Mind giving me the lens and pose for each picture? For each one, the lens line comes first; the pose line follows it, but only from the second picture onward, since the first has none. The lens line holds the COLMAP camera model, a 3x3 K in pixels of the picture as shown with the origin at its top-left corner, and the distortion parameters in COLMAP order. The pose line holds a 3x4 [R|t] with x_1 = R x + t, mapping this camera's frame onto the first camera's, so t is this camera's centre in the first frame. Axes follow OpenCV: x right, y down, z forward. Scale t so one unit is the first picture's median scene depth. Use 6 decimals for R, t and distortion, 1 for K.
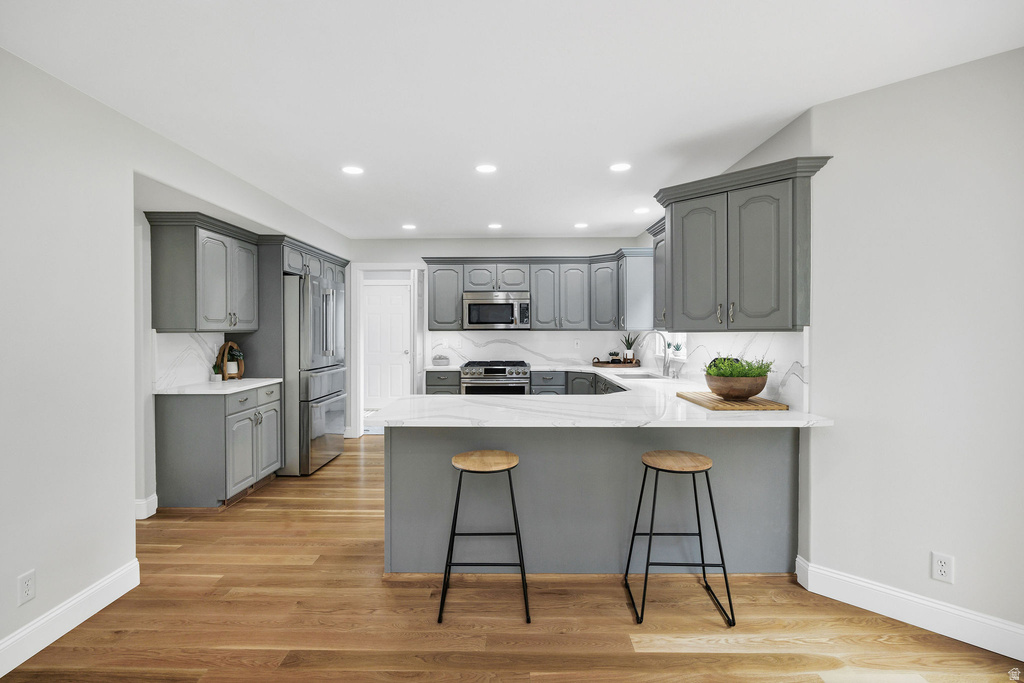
lens RADIAL K [[521.4, 0, 507.1], [0, 521.4, 337.7], [0, 0, 1]] dist [-0.014490, -0.000572]
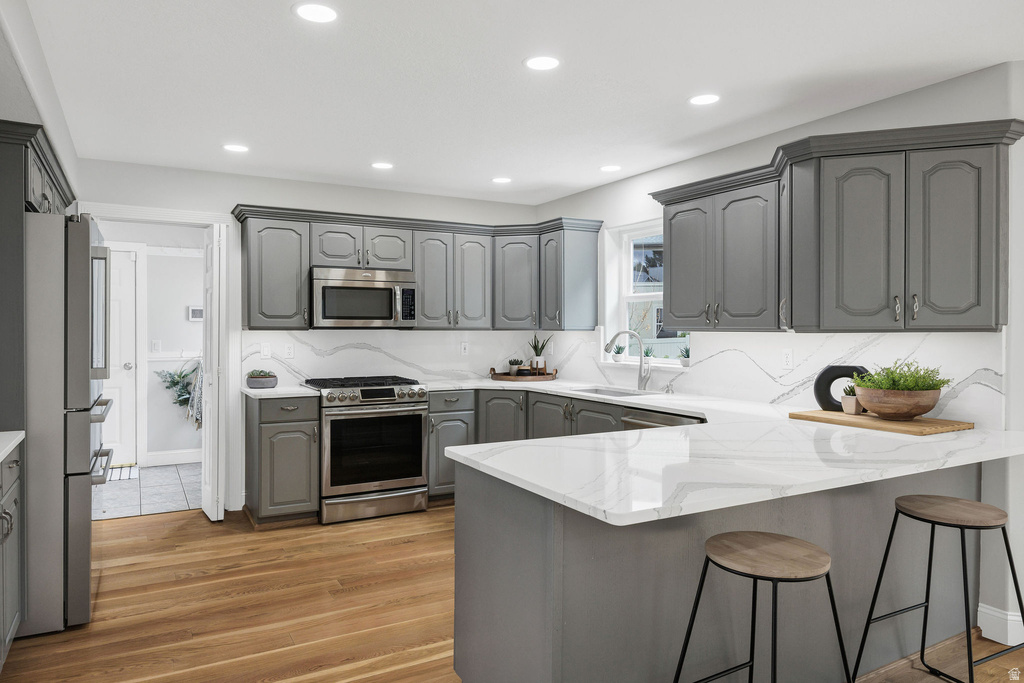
lens RADIAL K [[664.4, 0, 516.8], [0, 664.4, 340.0], [0, 0, 1]] dist [0.001264, 0.001456]
pose [[0.866959, -0.004562, 0.498359, -0.272832], [0.004228, 0.999989, 0.001798, -0.001932], [-0.498362, 0.000549, 0.866969, 0.204138]]
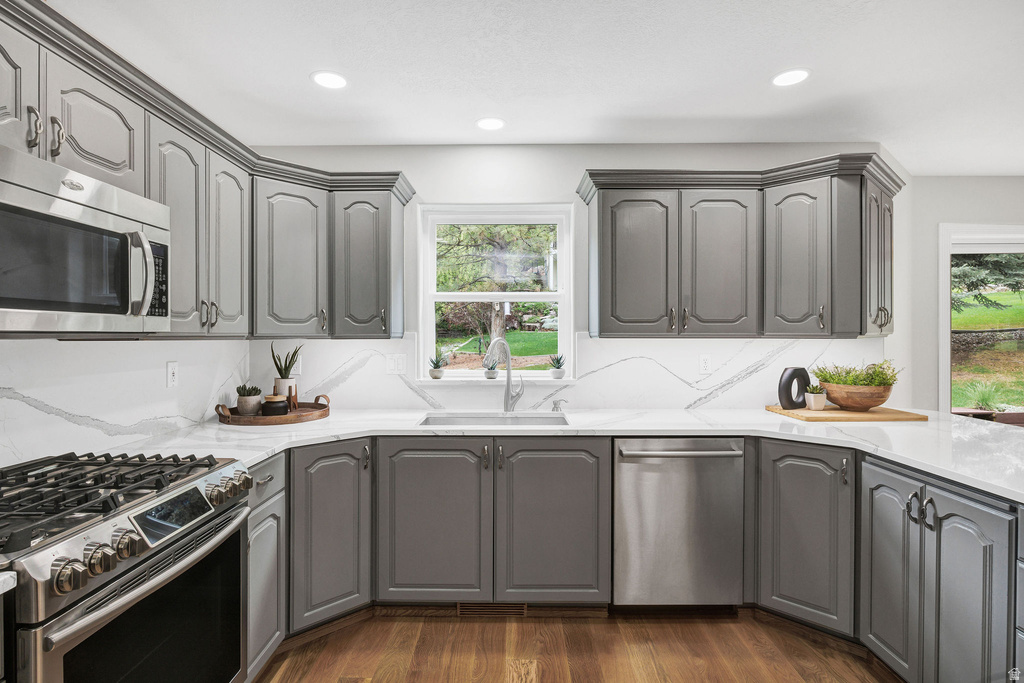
lens RADIAL K [[521.4, 0, 501.6], [0, 521.4, 339.0], [0, 0, 1]] dist [-0.014490, -0.000572]
pose [[0.009078, -0.002975, 0.999954, -0.249787], [0.018763, 0.999820, 0.002804, -0.011623], [-0.999783, 0.018737, 0.009133, 0.825026]]
